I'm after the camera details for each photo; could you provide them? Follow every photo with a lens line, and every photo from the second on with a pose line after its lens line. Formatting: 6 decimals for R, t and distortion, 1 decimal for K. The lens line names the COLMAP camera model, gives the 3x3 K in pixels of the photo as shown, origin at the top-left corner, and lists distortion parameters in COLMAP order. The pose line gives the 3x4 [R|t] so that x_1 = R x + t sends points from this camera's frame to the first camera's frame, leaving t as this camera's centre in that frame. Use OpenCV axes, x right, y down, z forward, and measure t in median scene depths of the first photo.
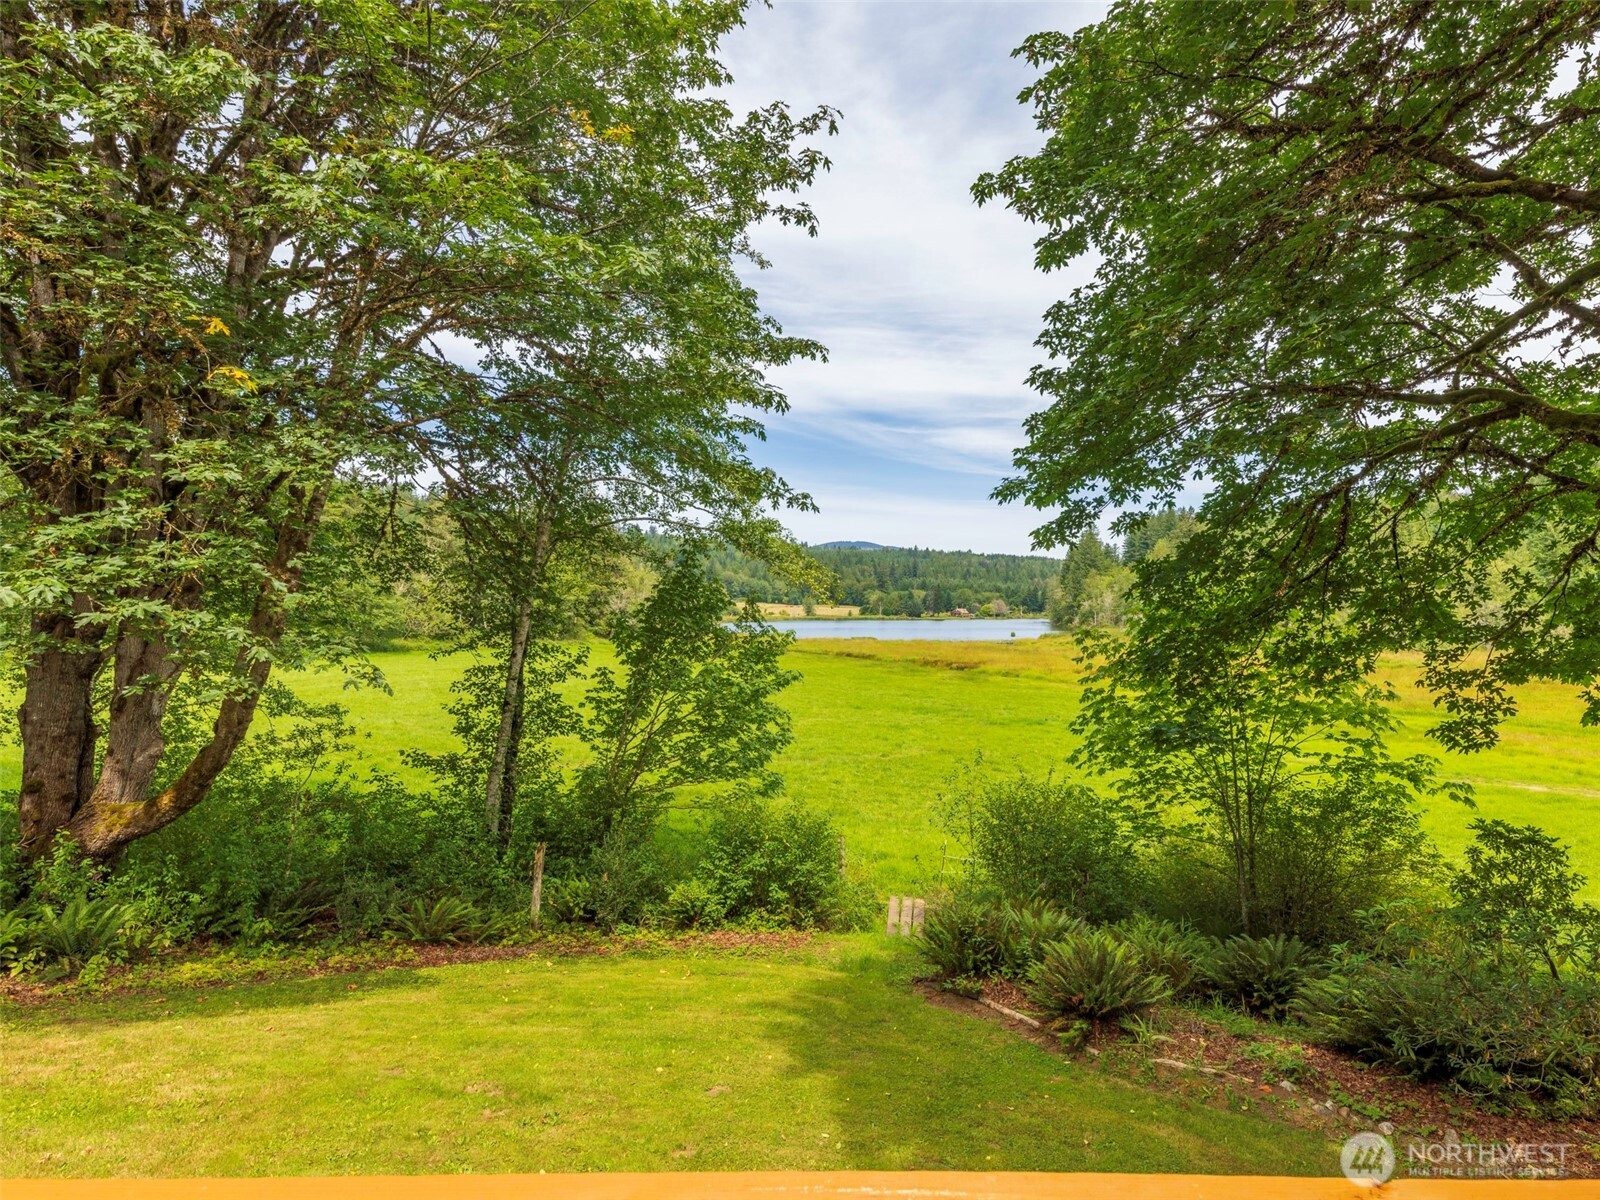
lens RADIAL K [[943.5, 0, 800.0], [0, 943.5, 600.0], [0, 0, 1]] dist [0.001954, 0.000155]
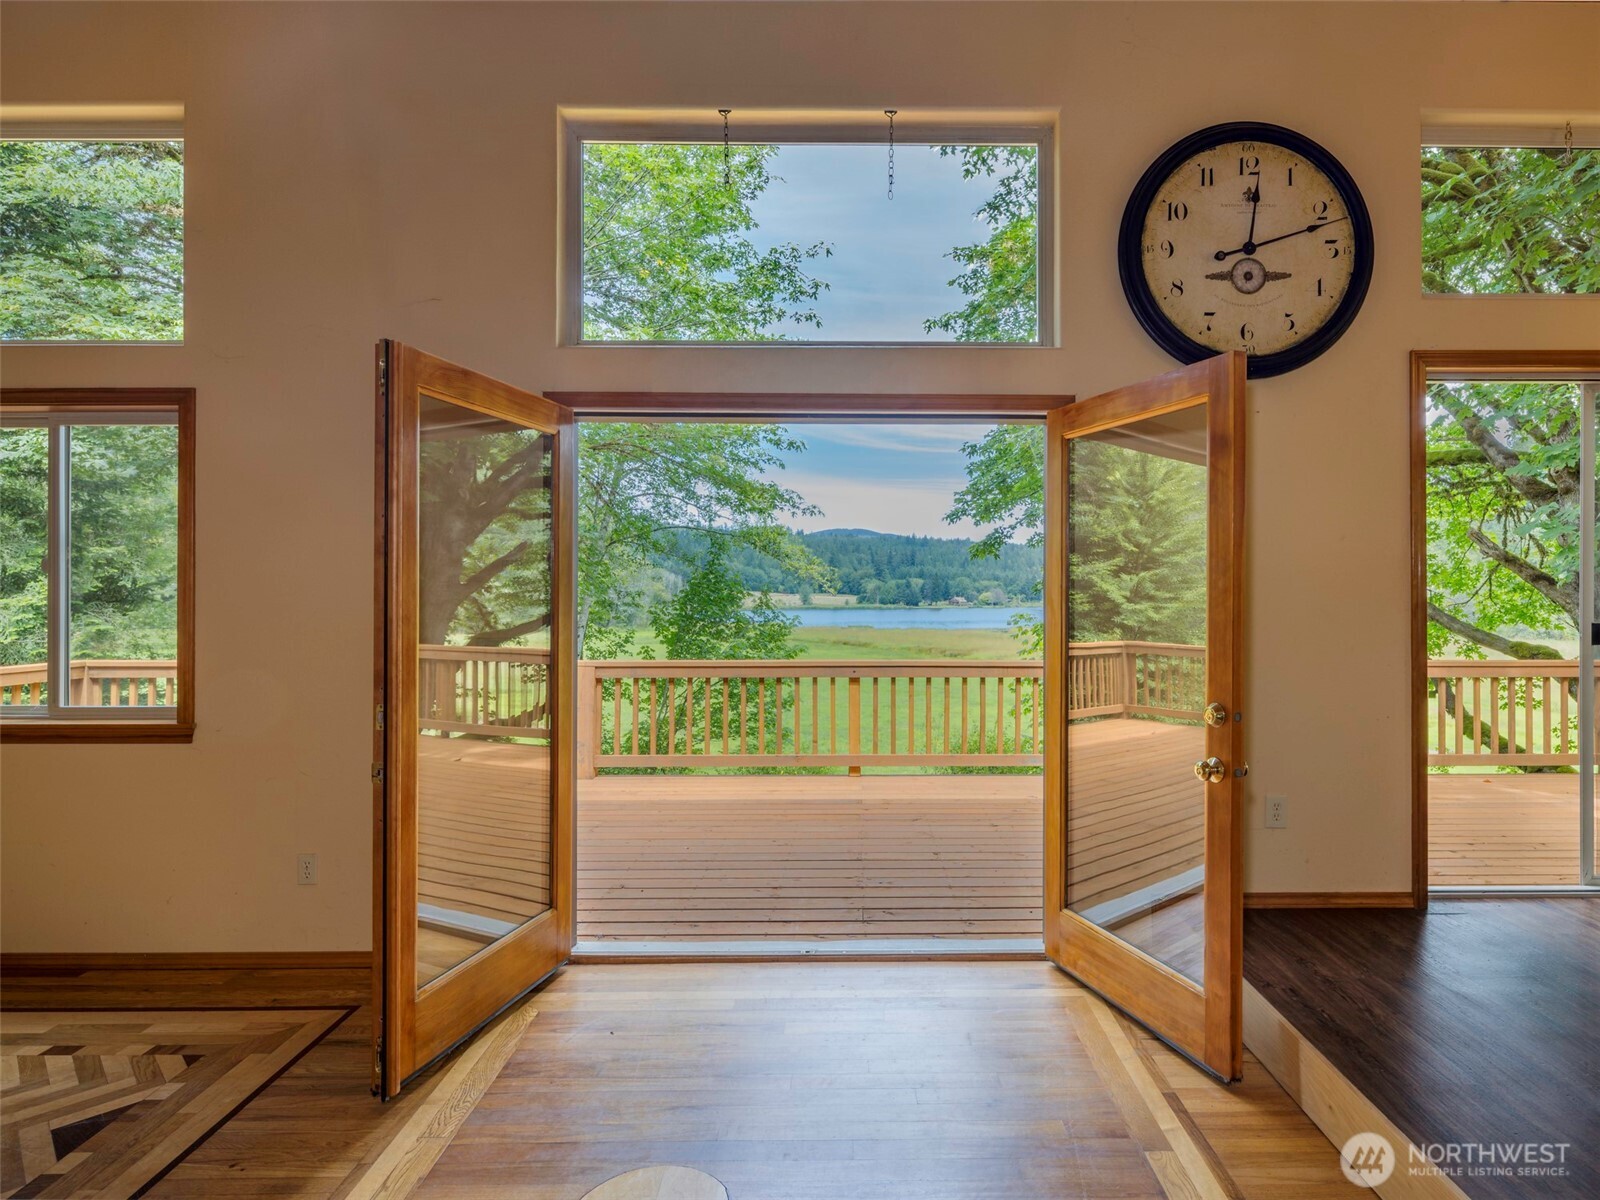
lens RADIAL K [[943.5, 0, 800.0], [0, 943.5, 600.0], [0, 0, 1]] dist [0.001954, 0.000155]
pose [[0.999991, -0.002520, 0.003311, -0.010642], [0.002482, 0.999930, 0.011586, -0.003208], [-0.003340, -0.011577, 0.999927, -0.237493]]
